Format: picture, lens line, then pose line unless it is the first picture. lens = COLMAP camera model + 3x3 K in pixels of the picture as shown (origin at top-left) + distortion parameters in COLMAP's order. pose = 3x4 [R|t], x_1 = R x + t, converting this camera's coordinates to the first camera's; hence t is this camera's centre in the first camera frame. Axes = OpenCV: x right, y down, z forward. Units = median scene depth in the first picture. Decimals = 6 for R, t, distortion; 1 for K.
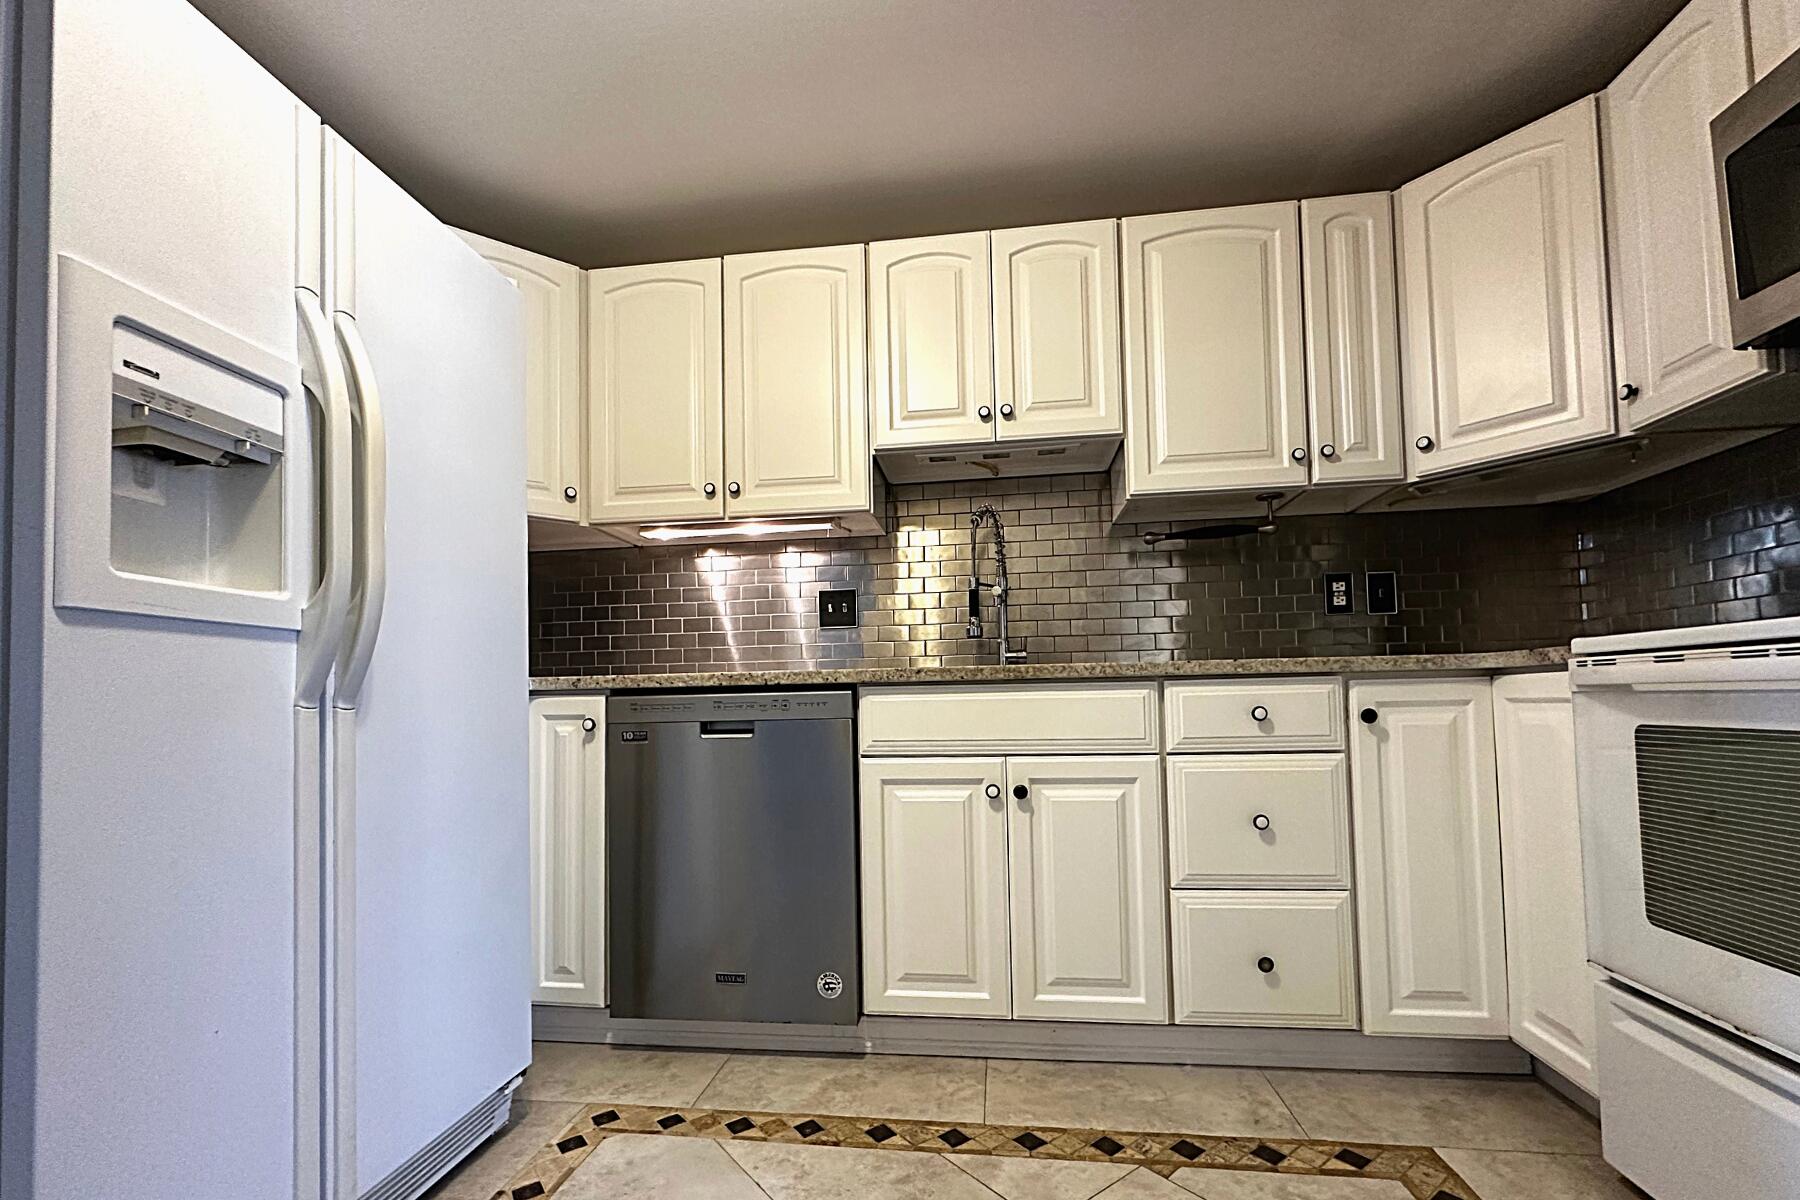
lens RADIAL K [[757.4, 0, 904.9], [0, 757.4, 623.3], [0, 0, 1]] dist [-0.000161, -0.000211]
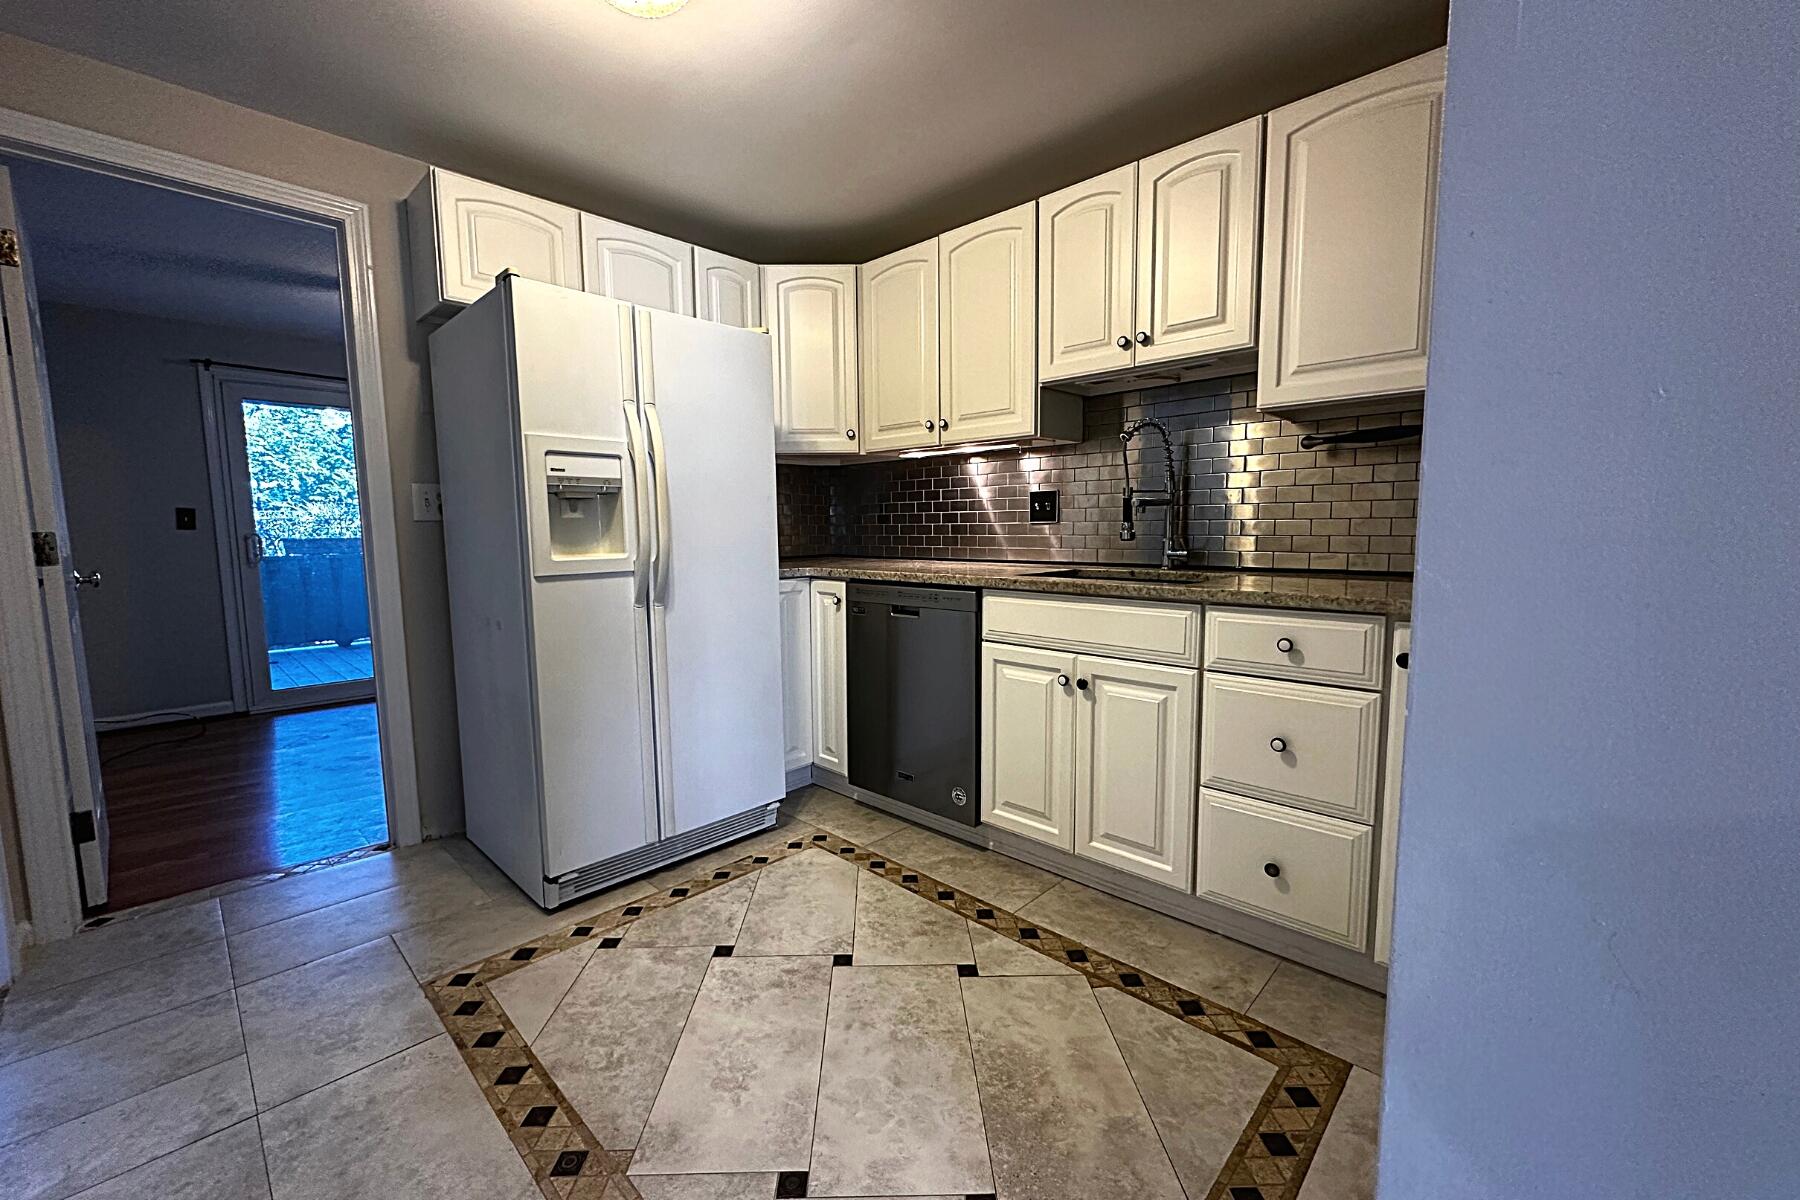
lens RADIAL K [[718.5, 0, 899.6], [0, 718.5, 537.1], [0, 0, 1]] dist [-0.000204, 0.000124]
pose [[0.807375, 0.021935, -0.589631, 0.597606], [0.051638, 0.992848, 0.107643, -0.157974], [0.587775, -0.117356, 0.800467, -0.091265]]
